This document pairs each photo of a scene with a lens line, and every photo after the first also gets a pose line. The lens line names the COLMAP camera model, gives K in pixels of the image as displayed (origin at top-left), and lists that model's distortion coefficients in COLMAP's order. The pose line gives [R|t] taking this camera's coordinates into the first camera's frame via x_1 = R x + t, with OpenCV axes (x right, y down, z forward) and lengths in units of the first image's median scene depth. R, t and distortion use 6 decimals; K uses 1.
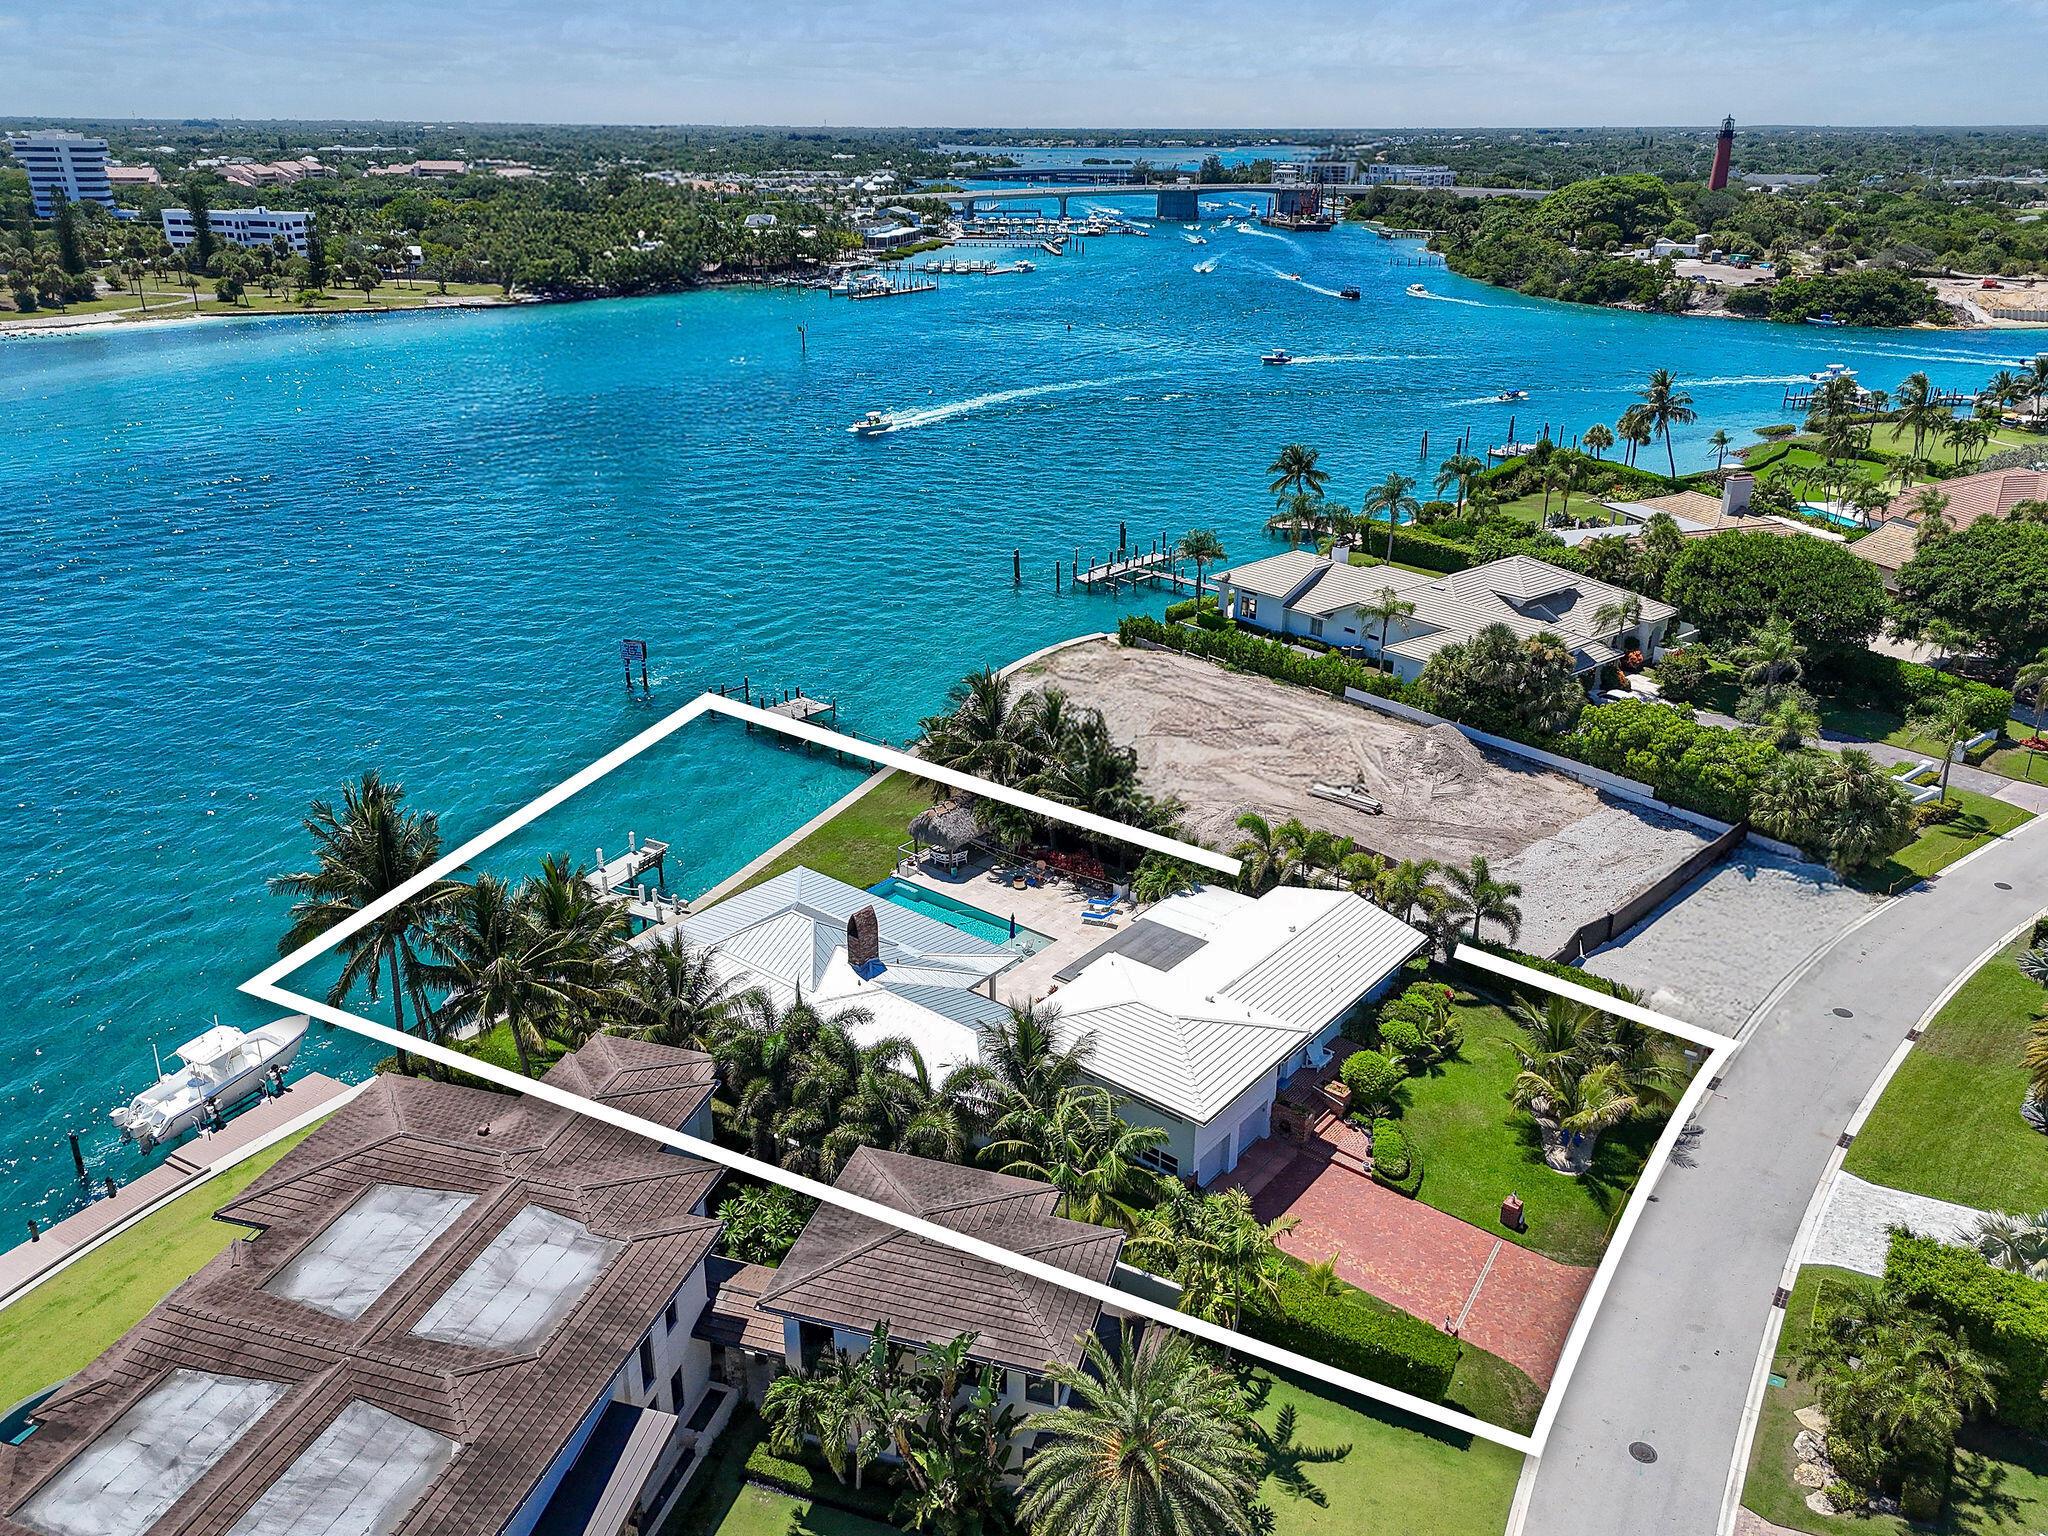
lens RADIAL K [[1515.9, 0, 1025.4], [0, 1515.9, 748.0], [0, 0, 1]] dist [0.077945, -0.072897]
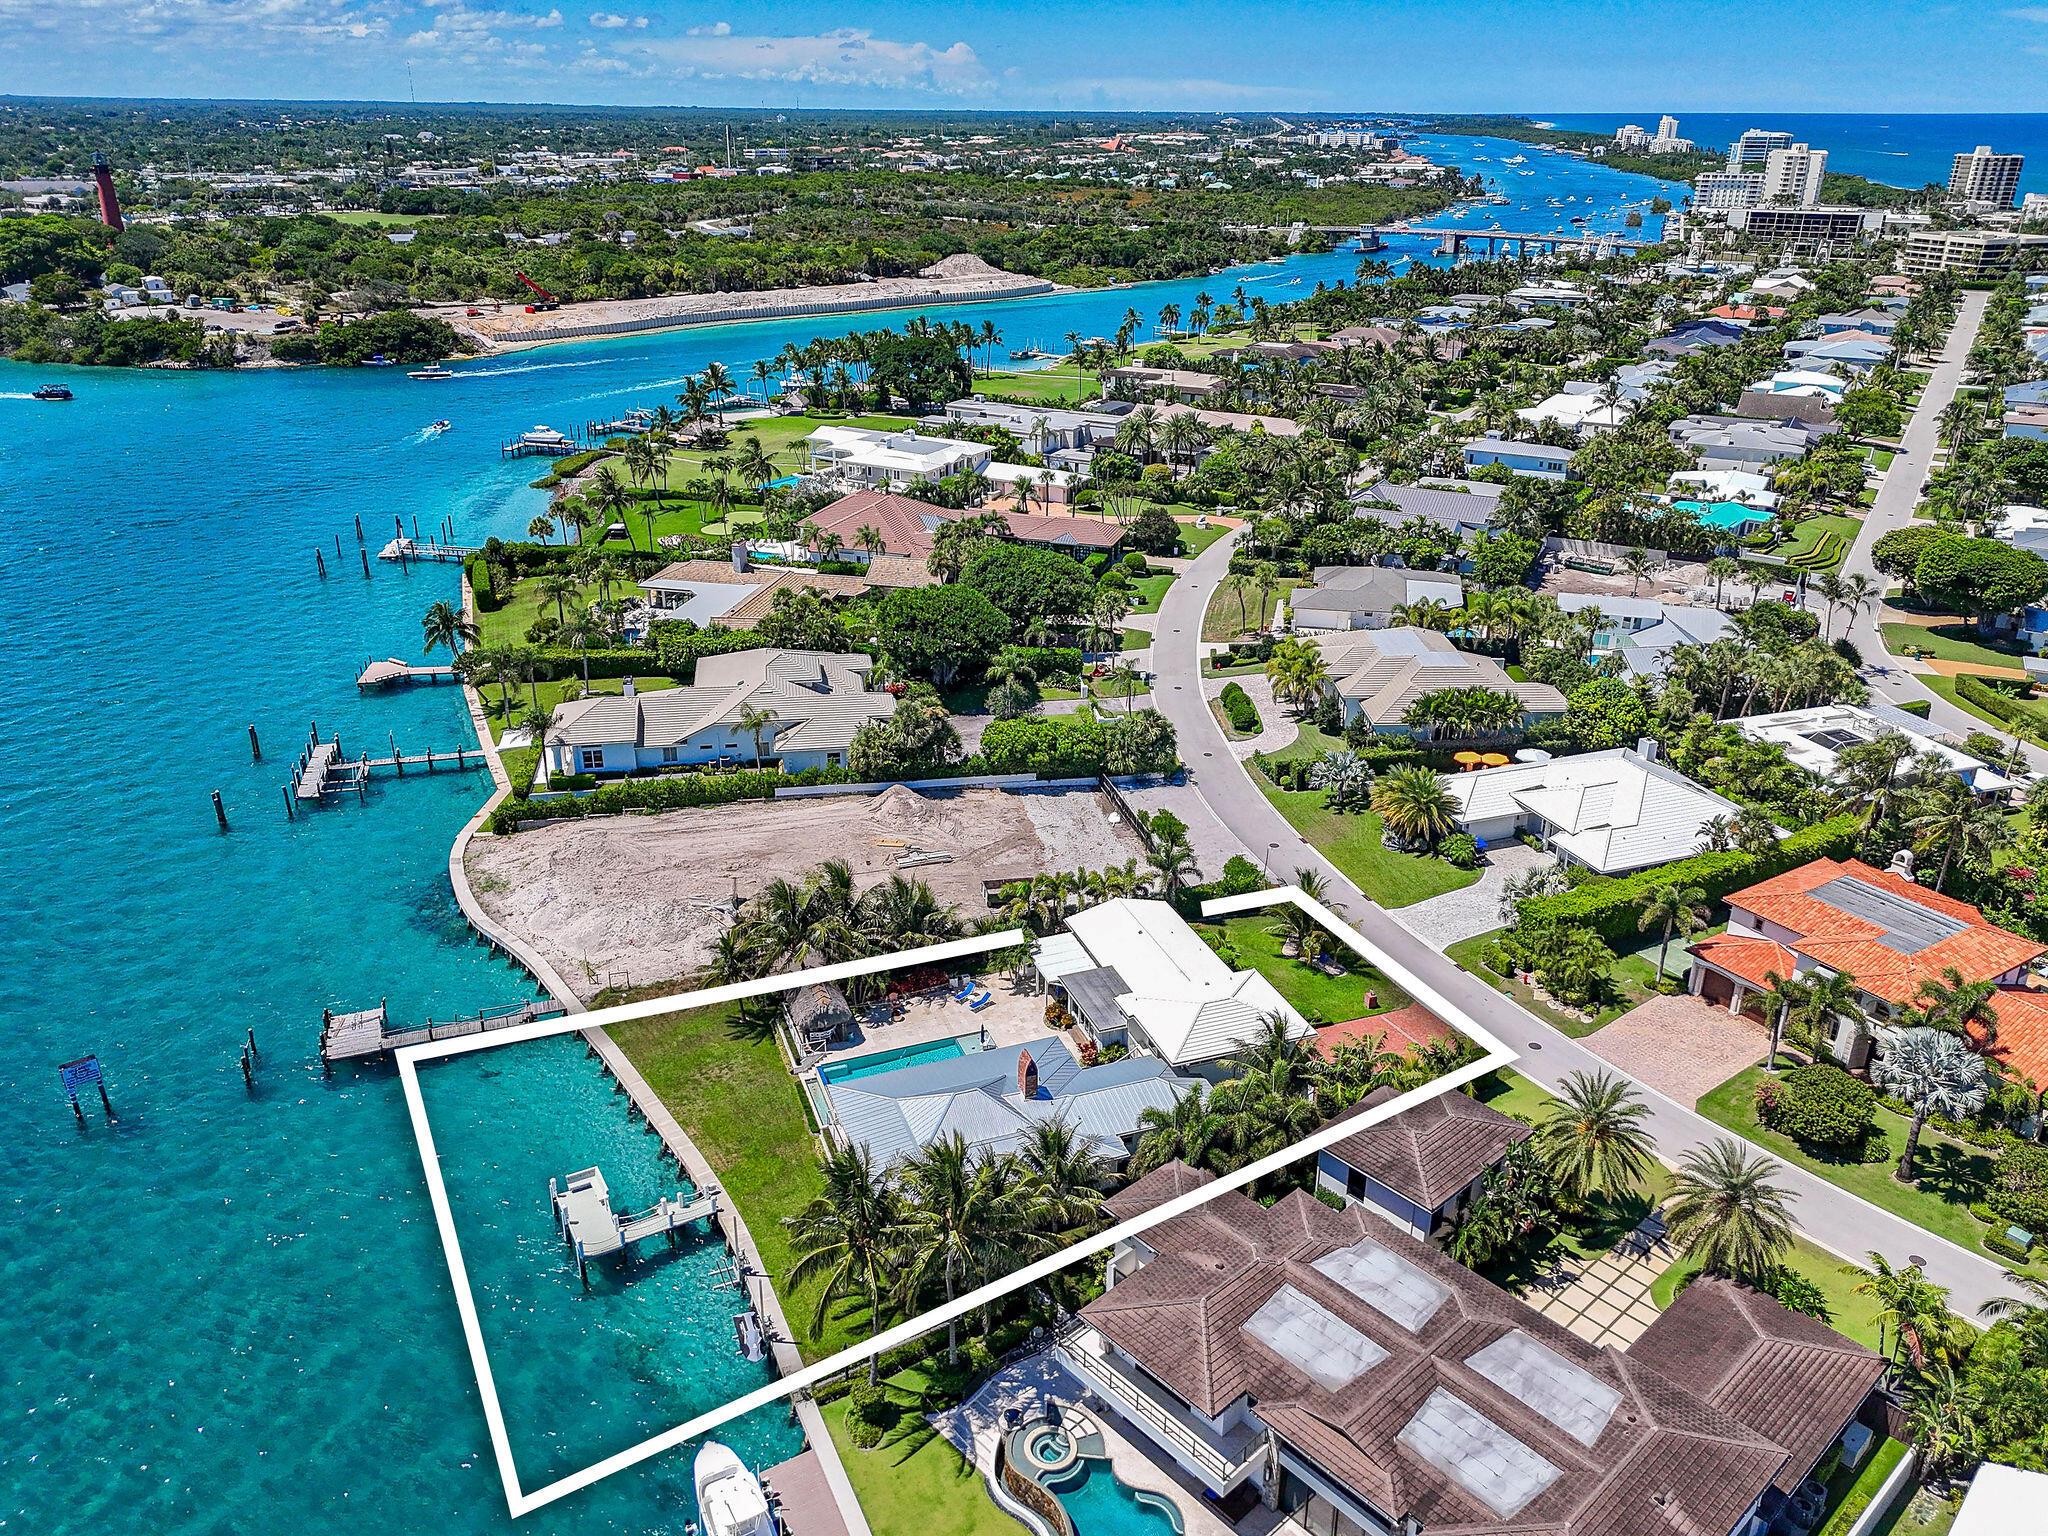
lens RADIAL K [[1515.9, 0, 1025.4], [0, 1515.9, 748.0], [0, 0, 1]] dist [0.077945, -0.072897]
pose [[0.507609, -0.332431, 0.794873, -0.772972], [0.318976, 0.929523, 0.185045, -0.277728], [-0.800367, 0.159615, 0.577871, 0.147307]]
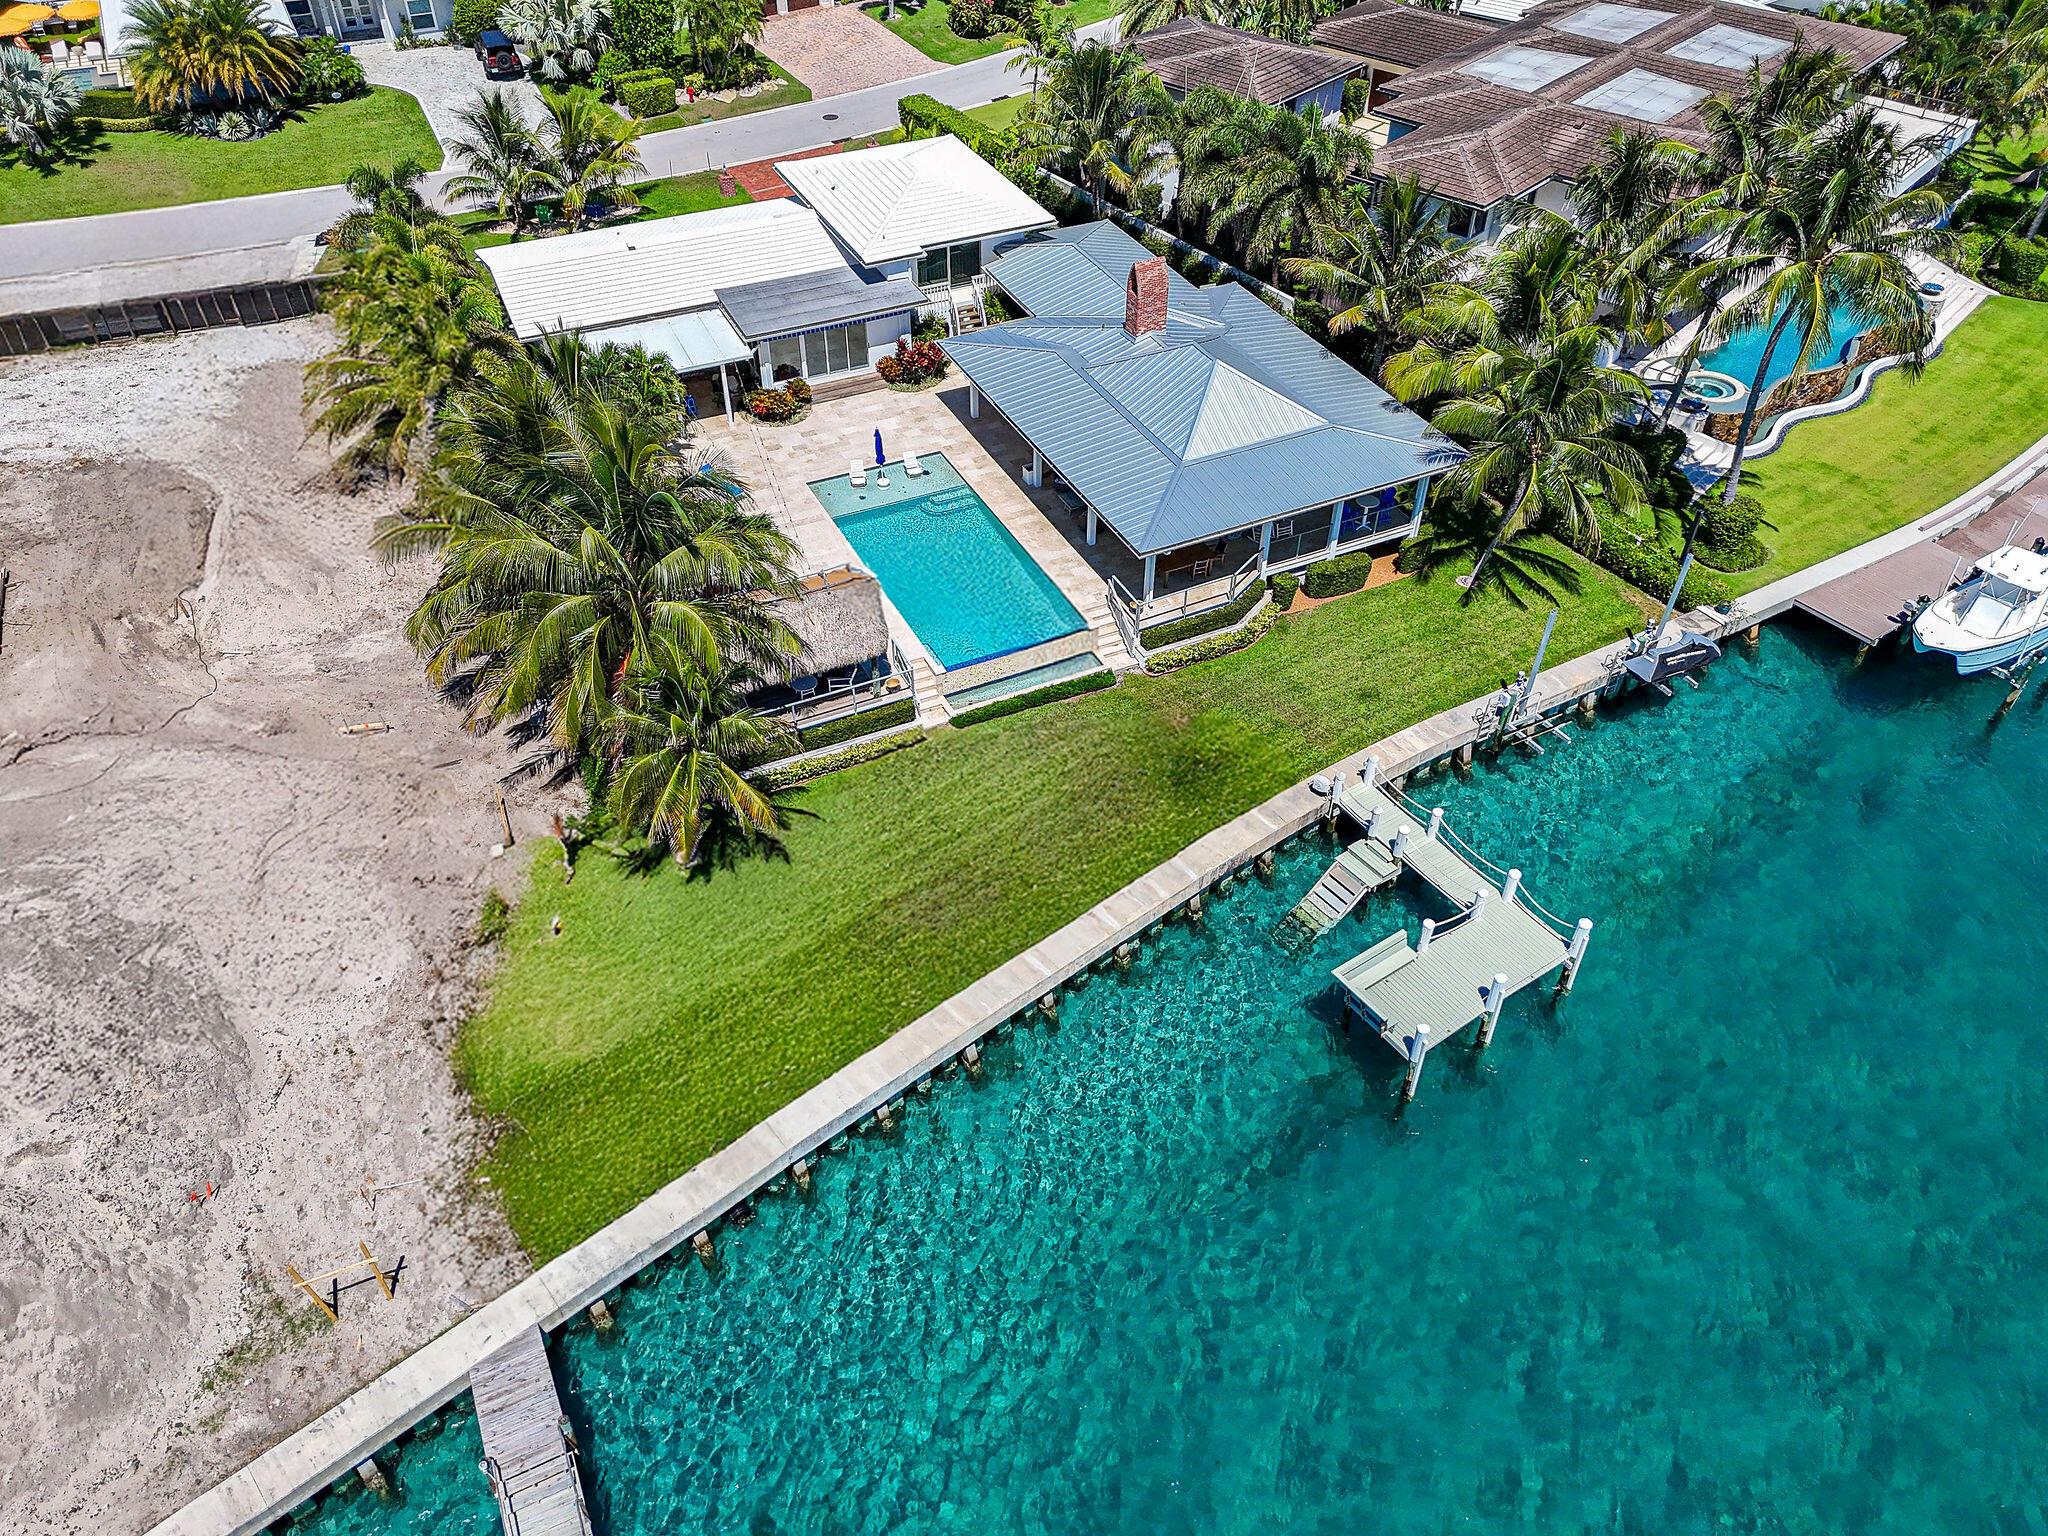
lens RADIAL K [[1515.9, 0, 1025.4], [0, 1515.9, 748.0], [0, 0, 1]] dist [0.077945, -0.072897]
pose [[-0.910678, -0.278376, 0.305241, -0.260521], [0.145229, 0.475985, 0.867379, -0.328365], [-0.386748, 0.834233, -0.393041, 1.108726]]
